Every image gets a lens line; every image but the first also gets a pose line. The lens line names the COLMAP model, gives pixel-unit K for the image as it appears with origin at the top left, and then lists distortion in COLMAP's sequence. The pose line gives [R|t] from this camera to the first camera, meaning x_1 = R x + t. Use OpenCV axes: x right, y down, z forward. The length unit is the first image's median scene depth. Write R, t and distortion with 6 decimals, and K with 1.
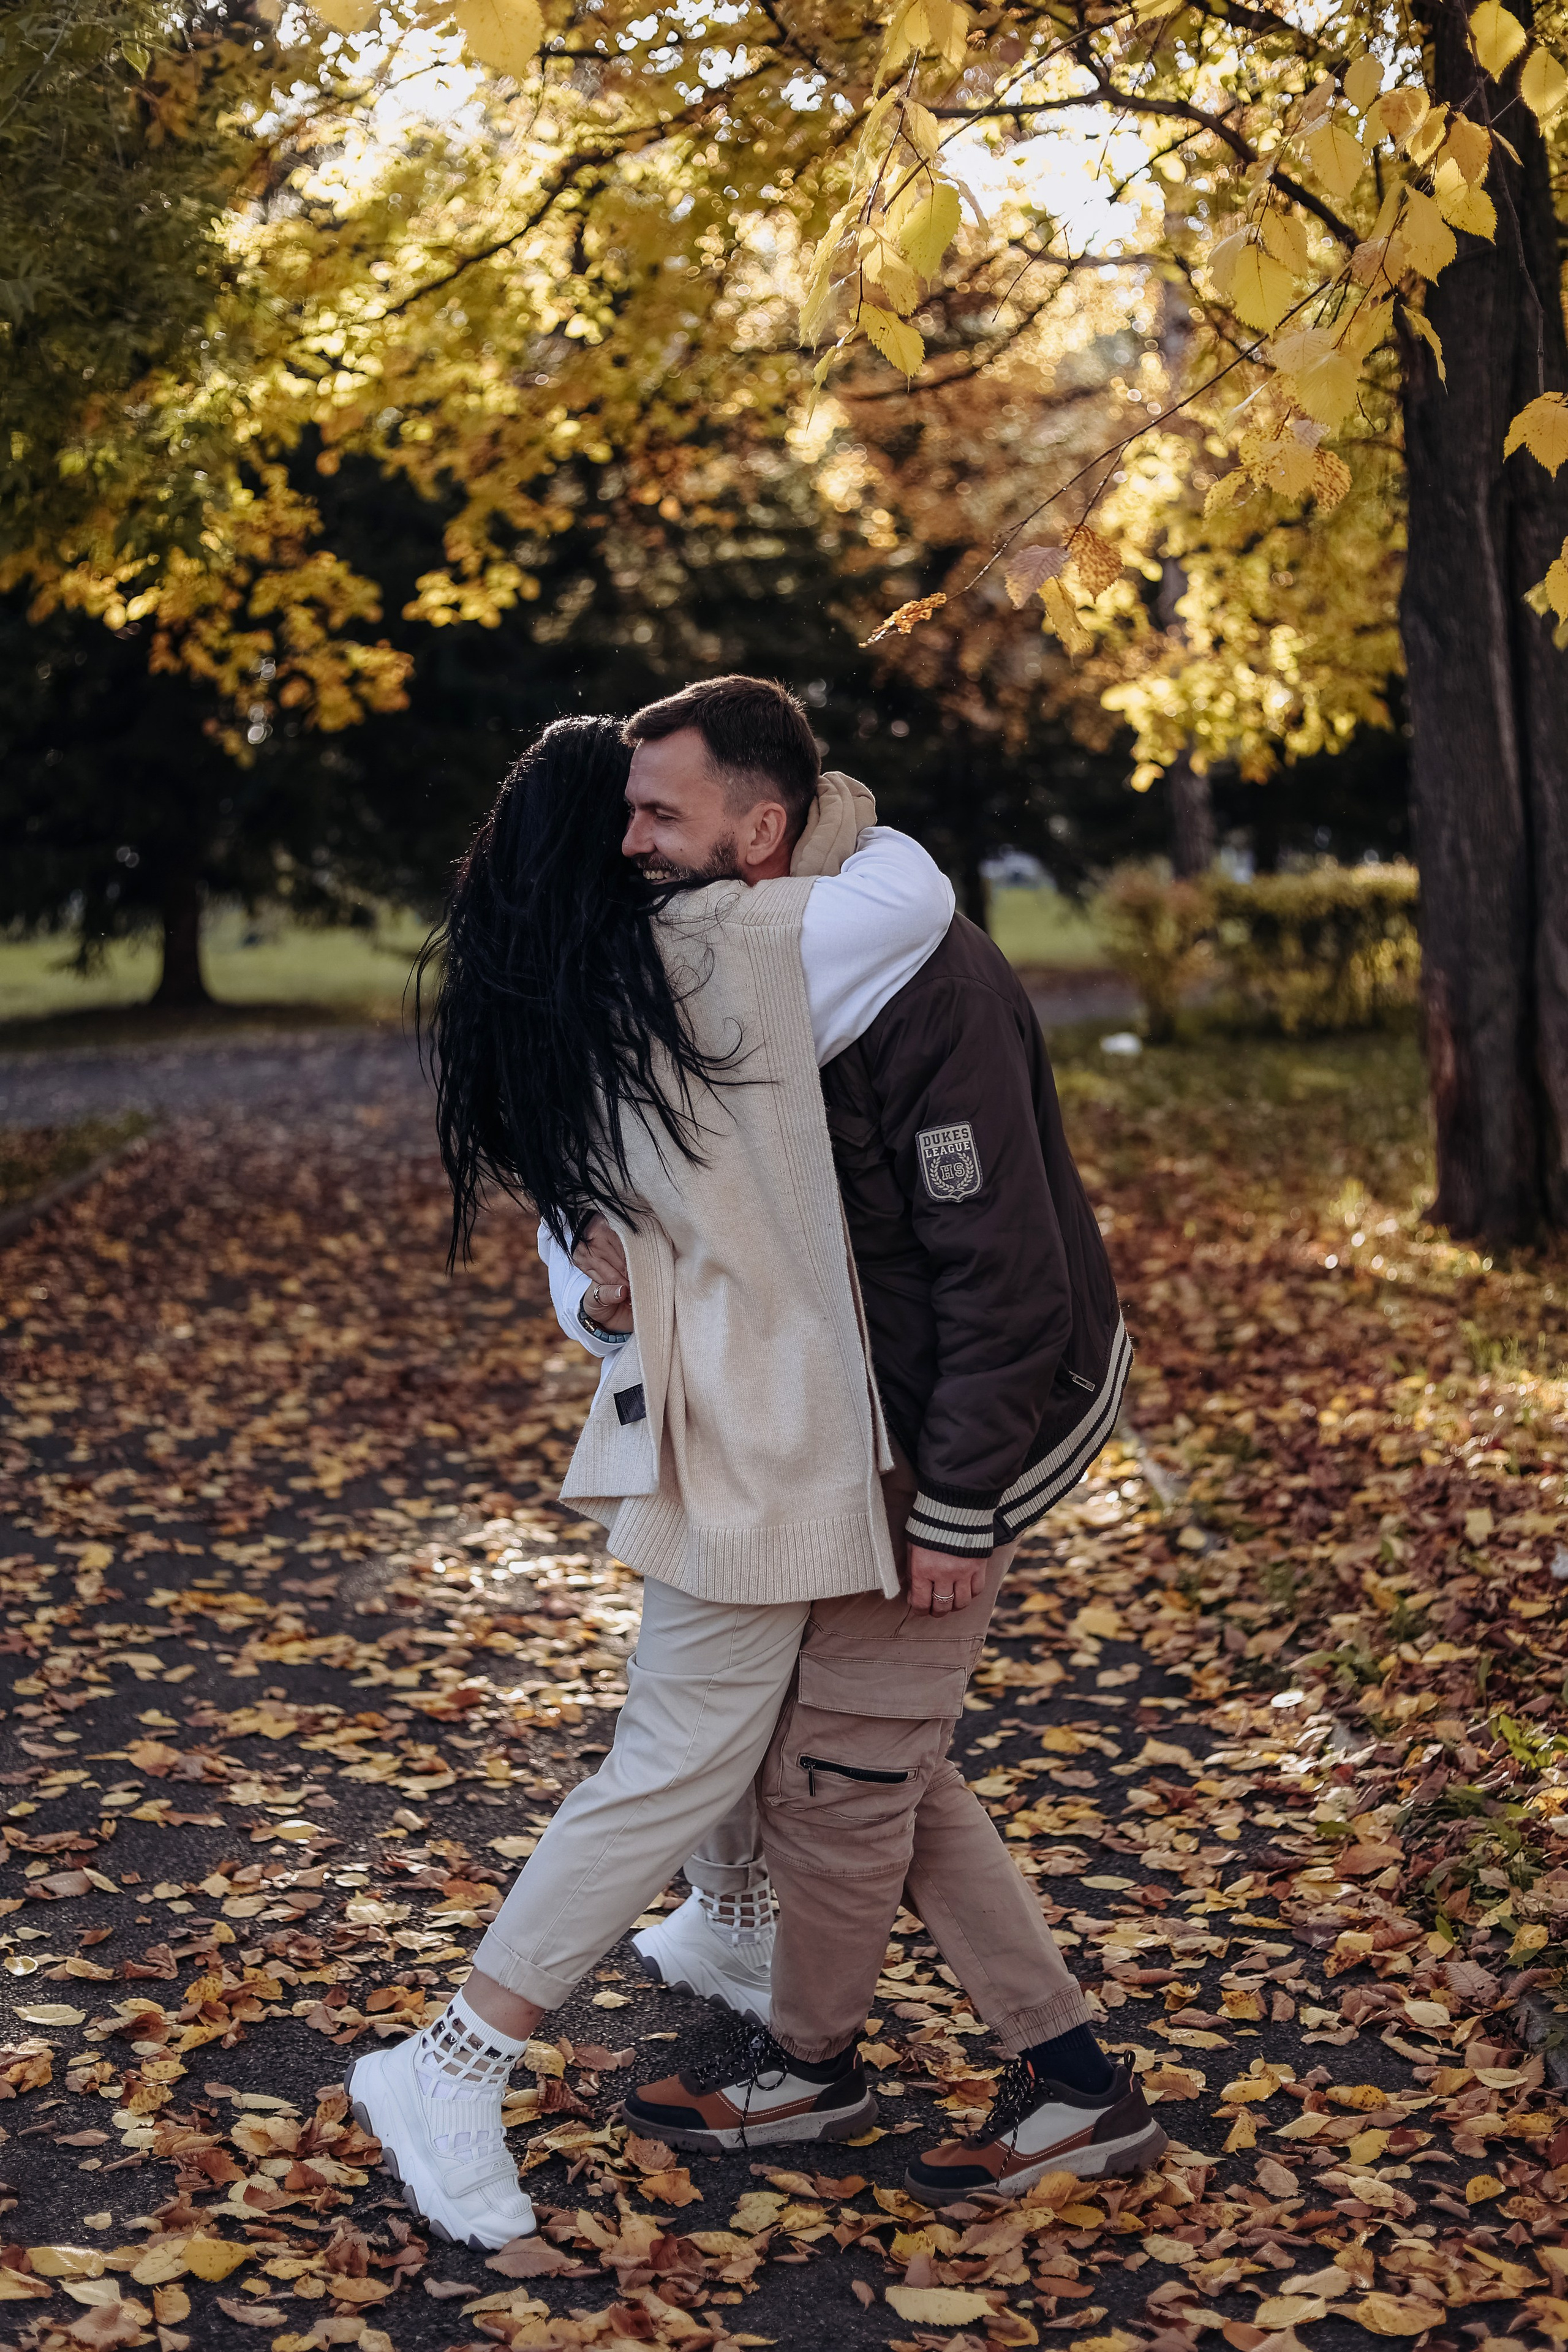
lens RADIAL K [[3037.0, 0, 783.2], [0, 3037.0, 1172.2], [0, 0, 1]] dist [0.004773, 0.000000]
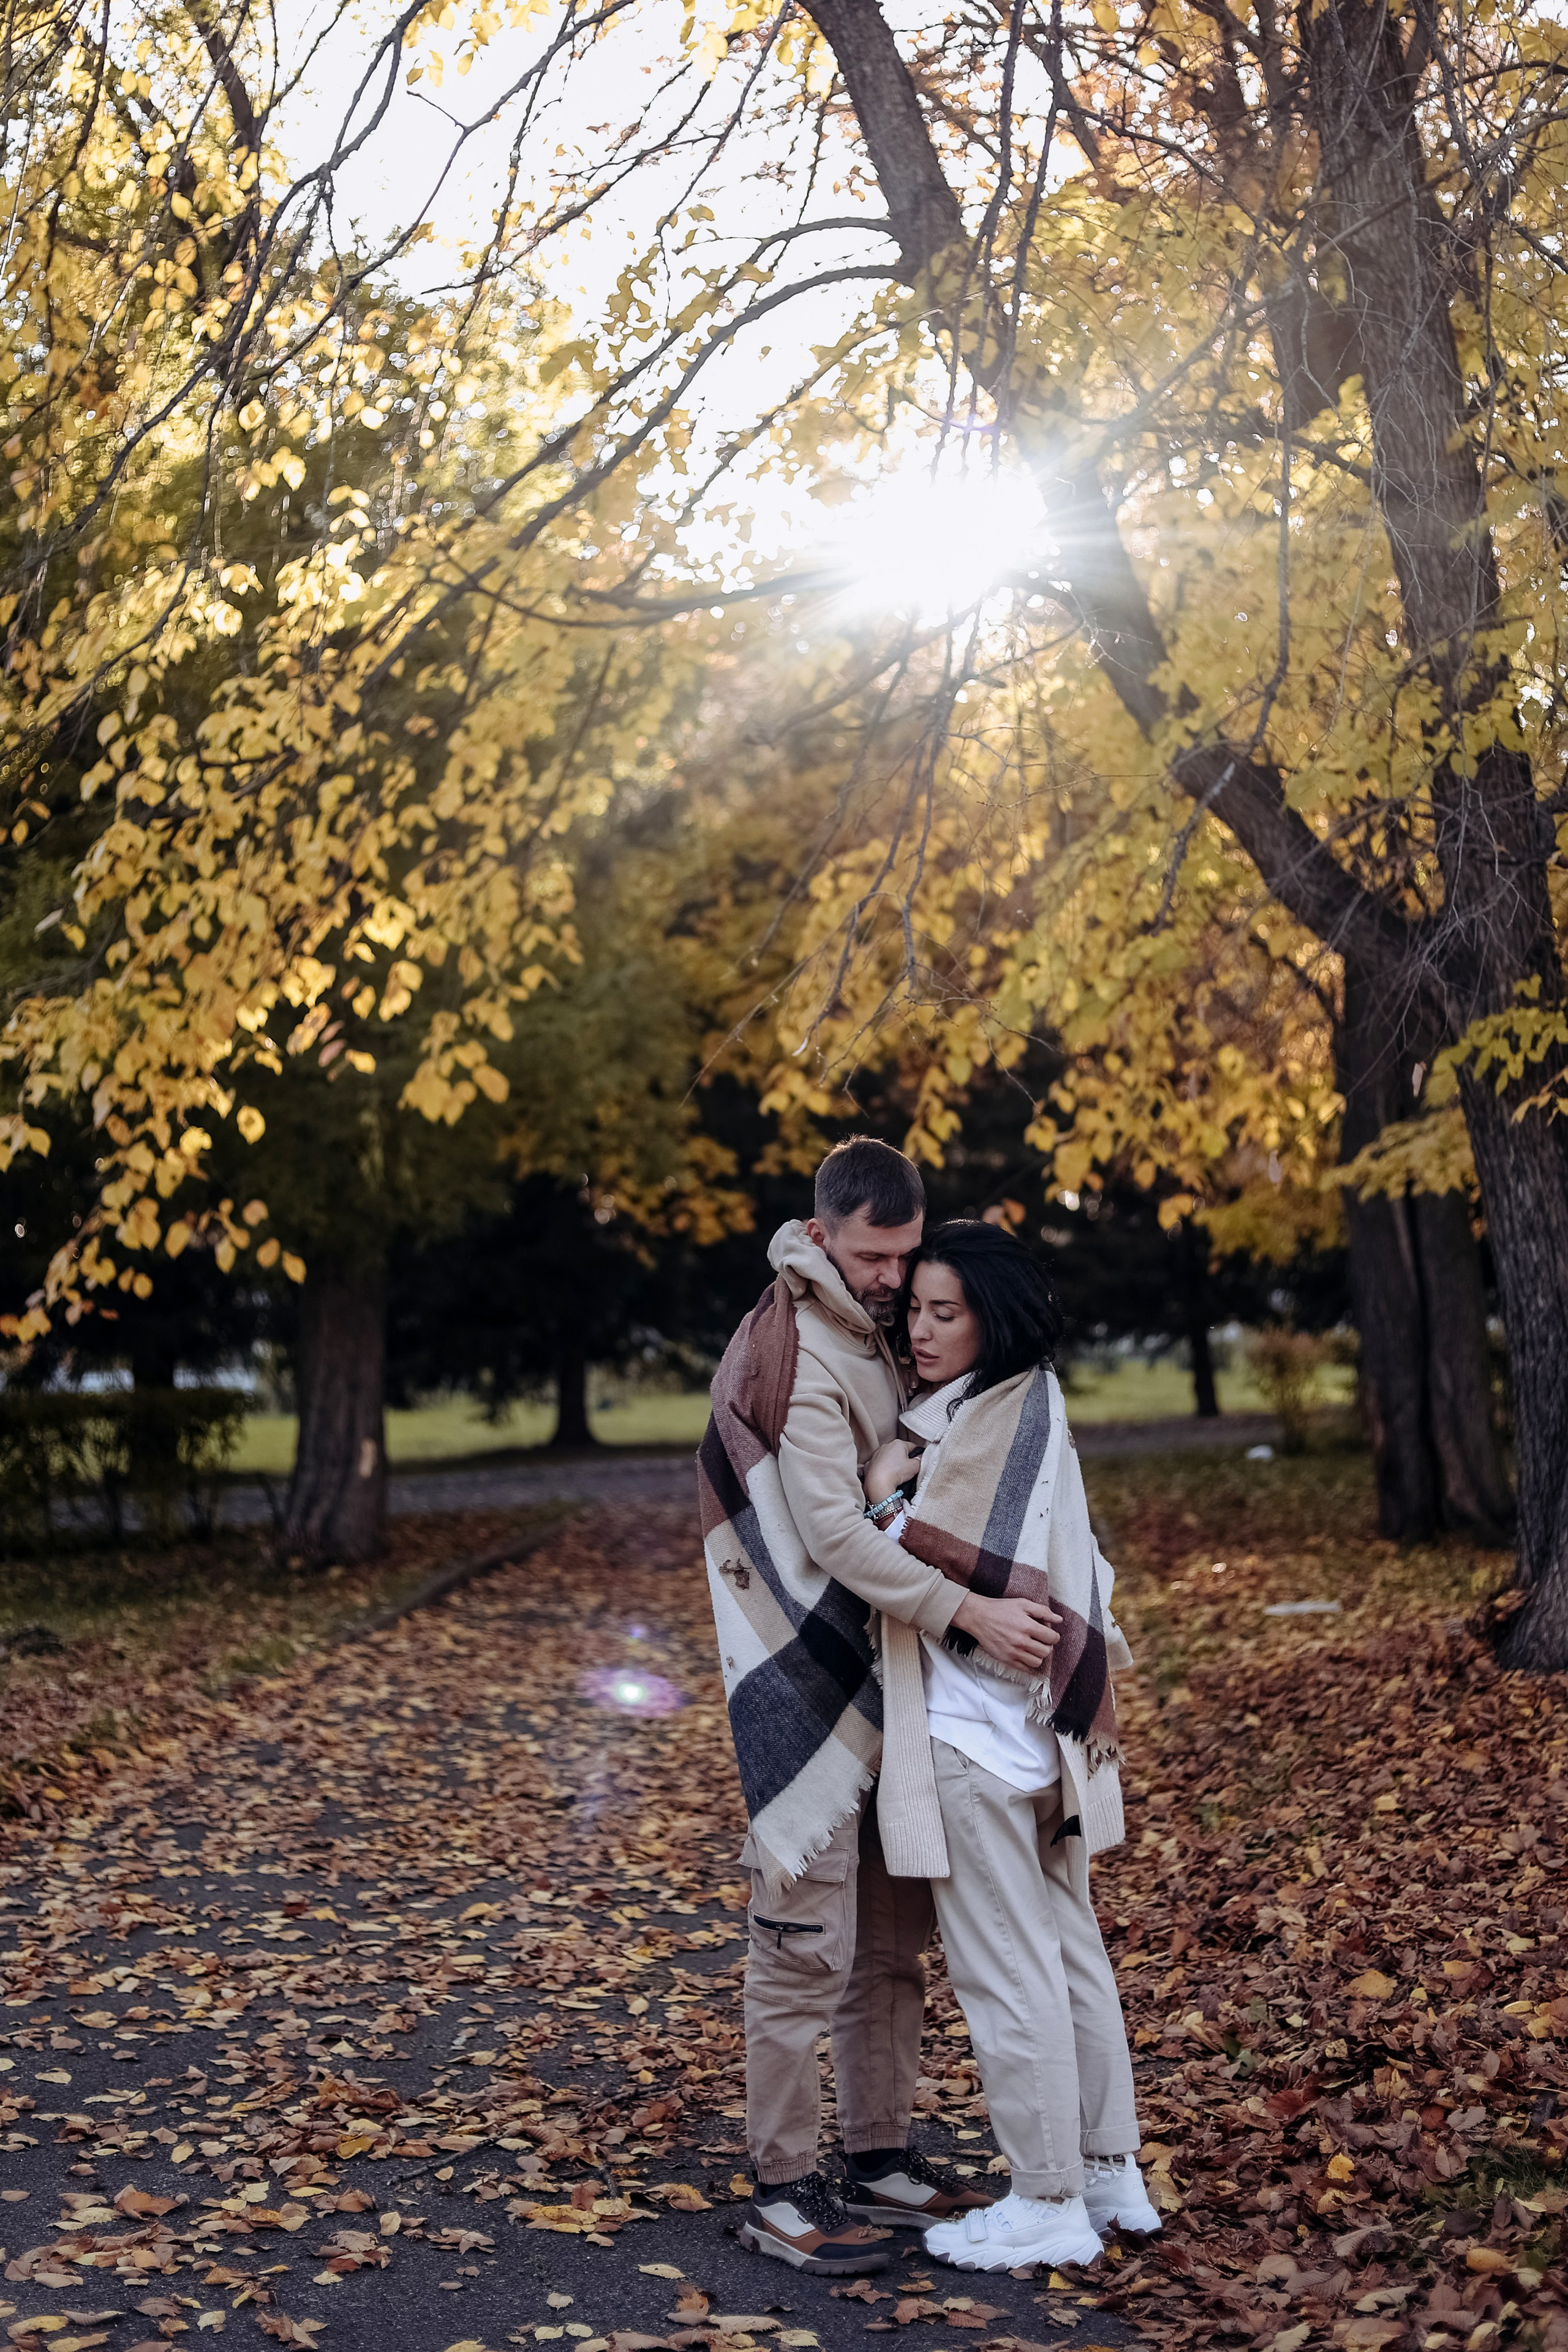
lens RADIAL K [[3788.5, 0, 767.2], [0, 3788.5, 1191.9], [0, 0, 1]] dist [0.082783, 0.000000]
pose [[0.994107, -0.019538, -0.106627, 0.075036], [0.004166, 0.989783, -0.142524, 0.087313], [0.108323, 0.141240, 0.984031, -0.760954]]
